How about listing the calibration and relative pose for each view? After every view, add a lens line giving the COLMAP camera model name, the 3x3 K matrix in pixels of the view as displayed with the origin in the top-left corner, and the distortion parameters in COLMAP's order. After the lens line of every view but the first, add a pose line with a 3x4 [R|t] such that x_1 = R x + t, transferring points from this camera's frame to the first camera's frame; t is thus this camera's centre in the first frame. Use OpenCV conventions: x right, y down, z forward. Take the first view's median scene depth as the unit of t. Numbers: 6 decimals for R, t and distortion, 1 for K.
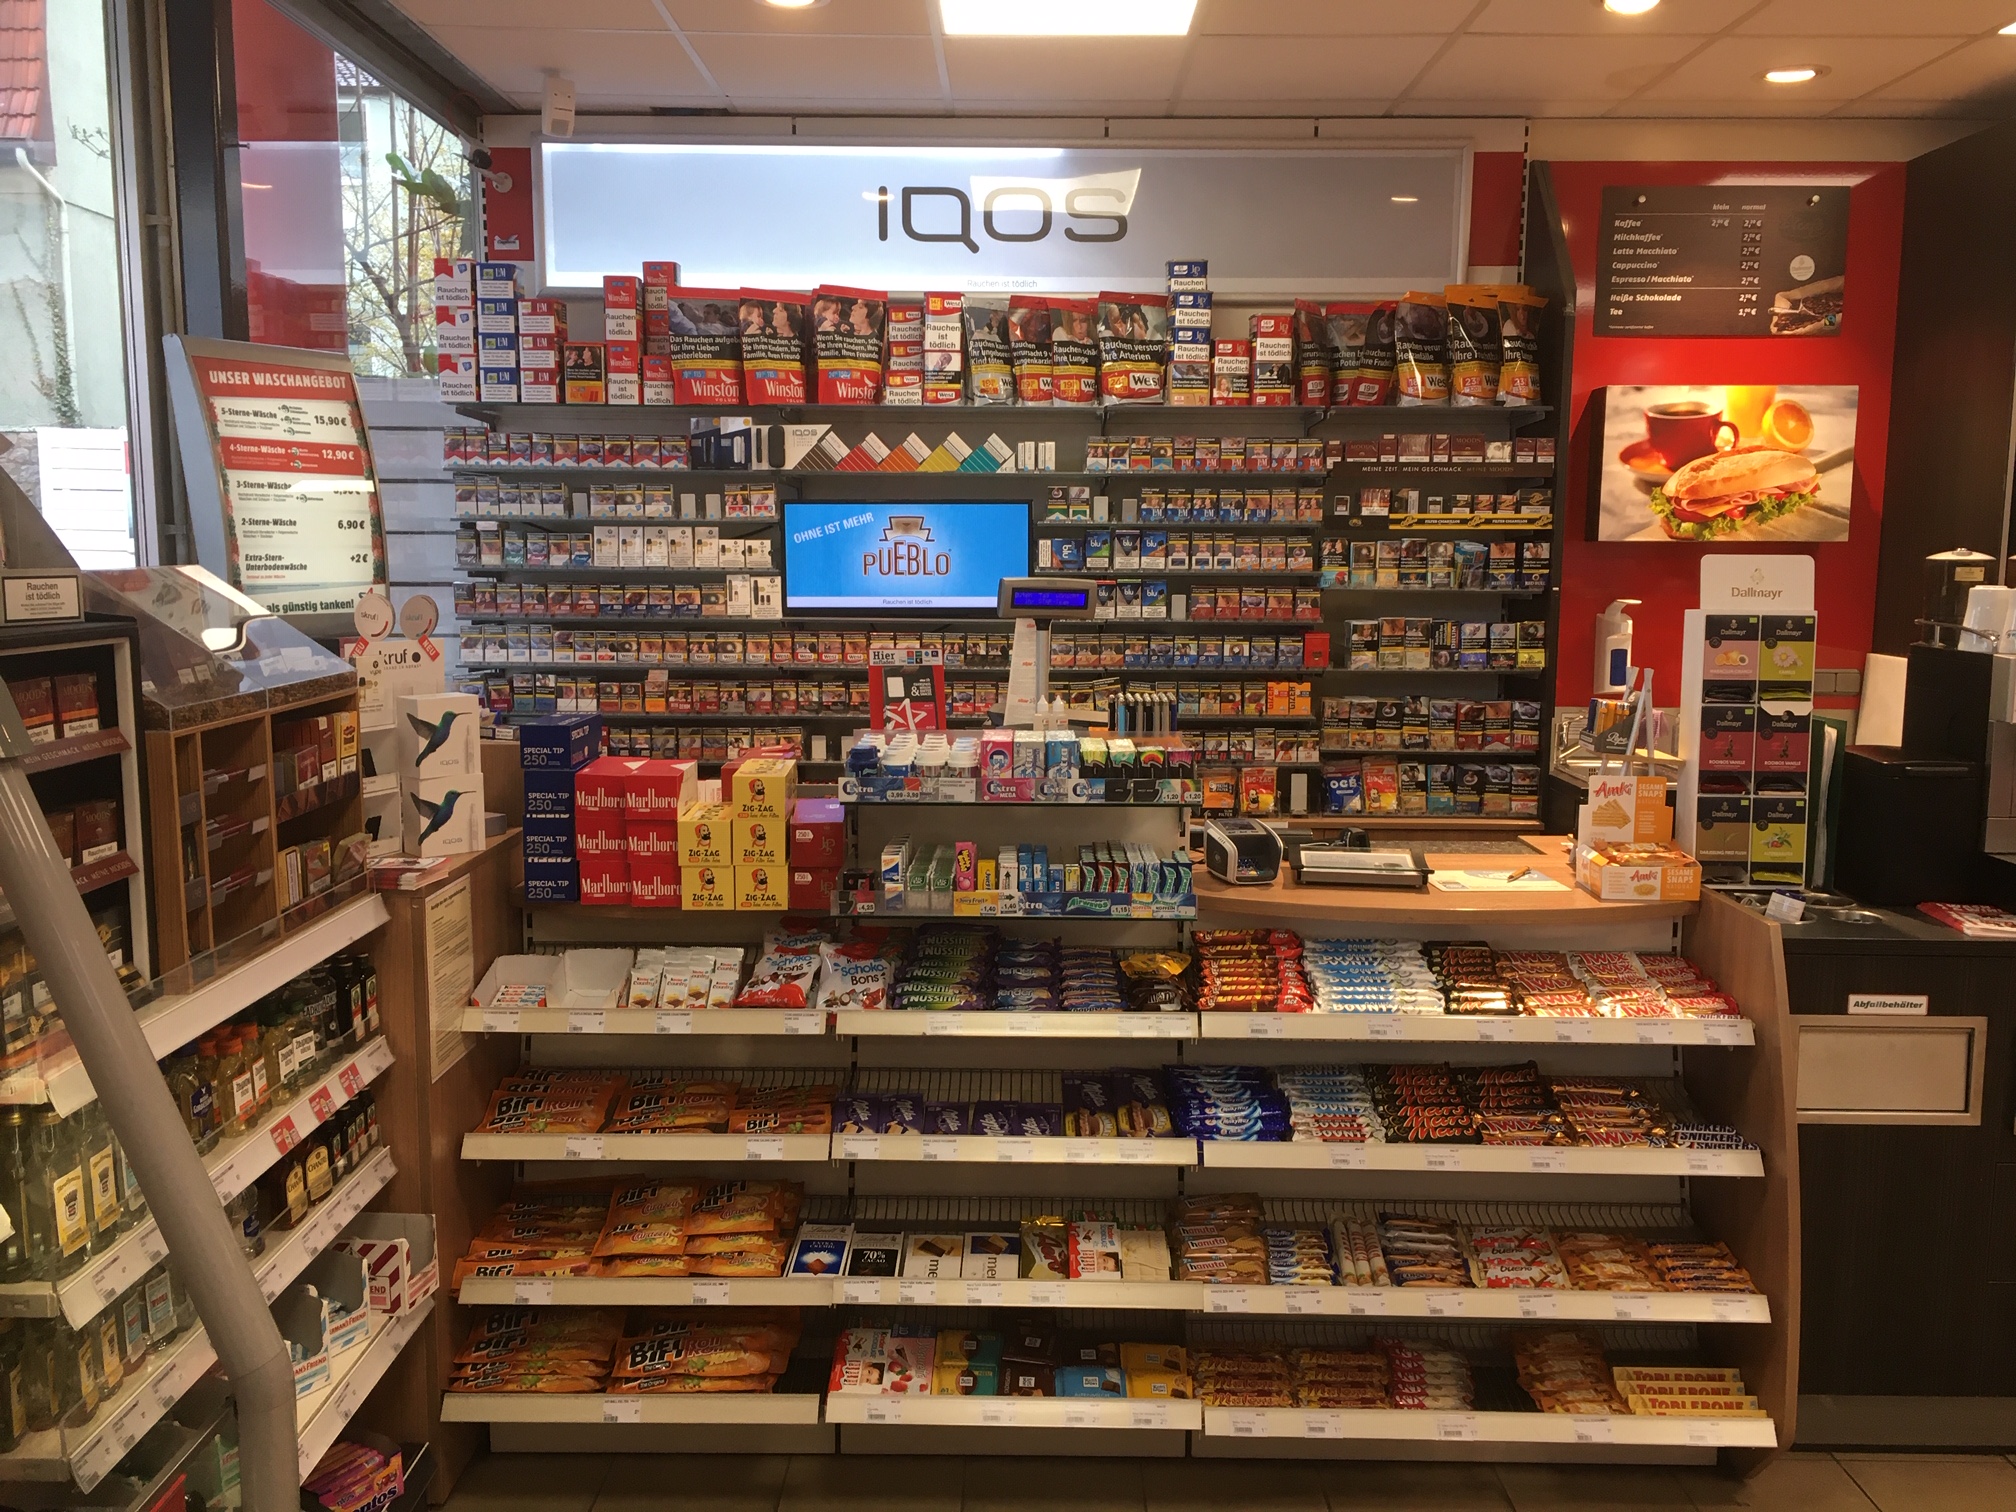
lens RADIAL K [[1693.6, 0, 1013.6], [0, 1693.6, 755.5], [0, 0, 1]] dist [0.073553, -0.029480]
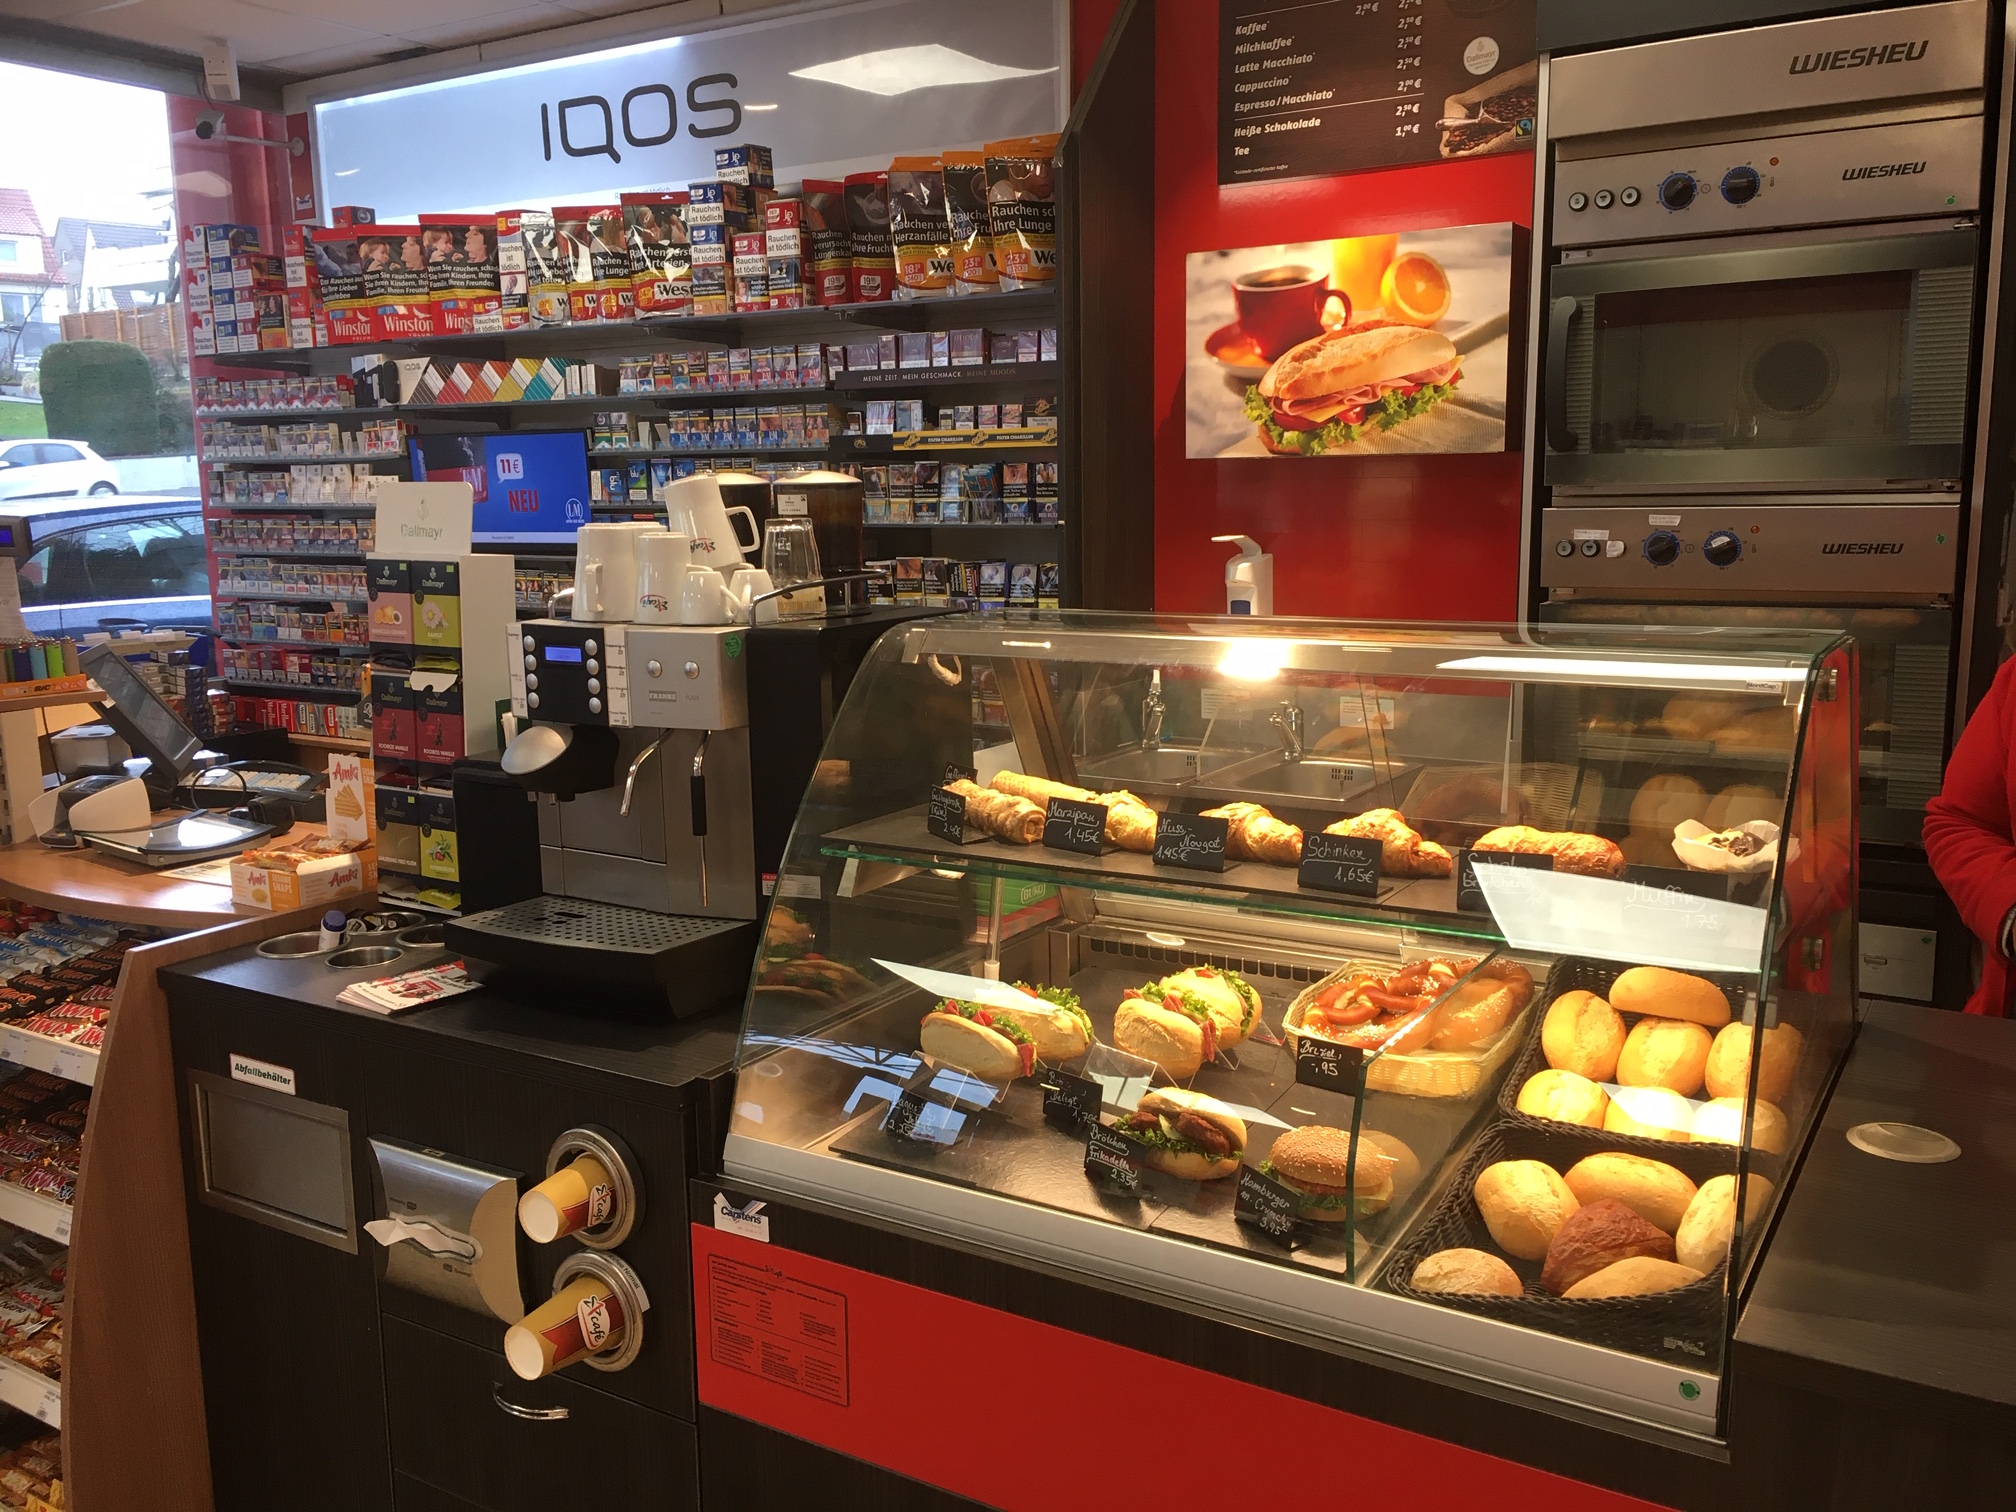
lens RADIAL K [[1693.6, 0, 1015.8], [0, 1693.6, 754.0], [0, 0, 1]] dist [0.073553, -0.029480]
pose [[0.852261, 0.064543, -0.519119, 0.710421], [-0.043653, 0.997673, 0.052376, -0.030939], [0.521292, -0.021977, 0.853096, 0.318044]]
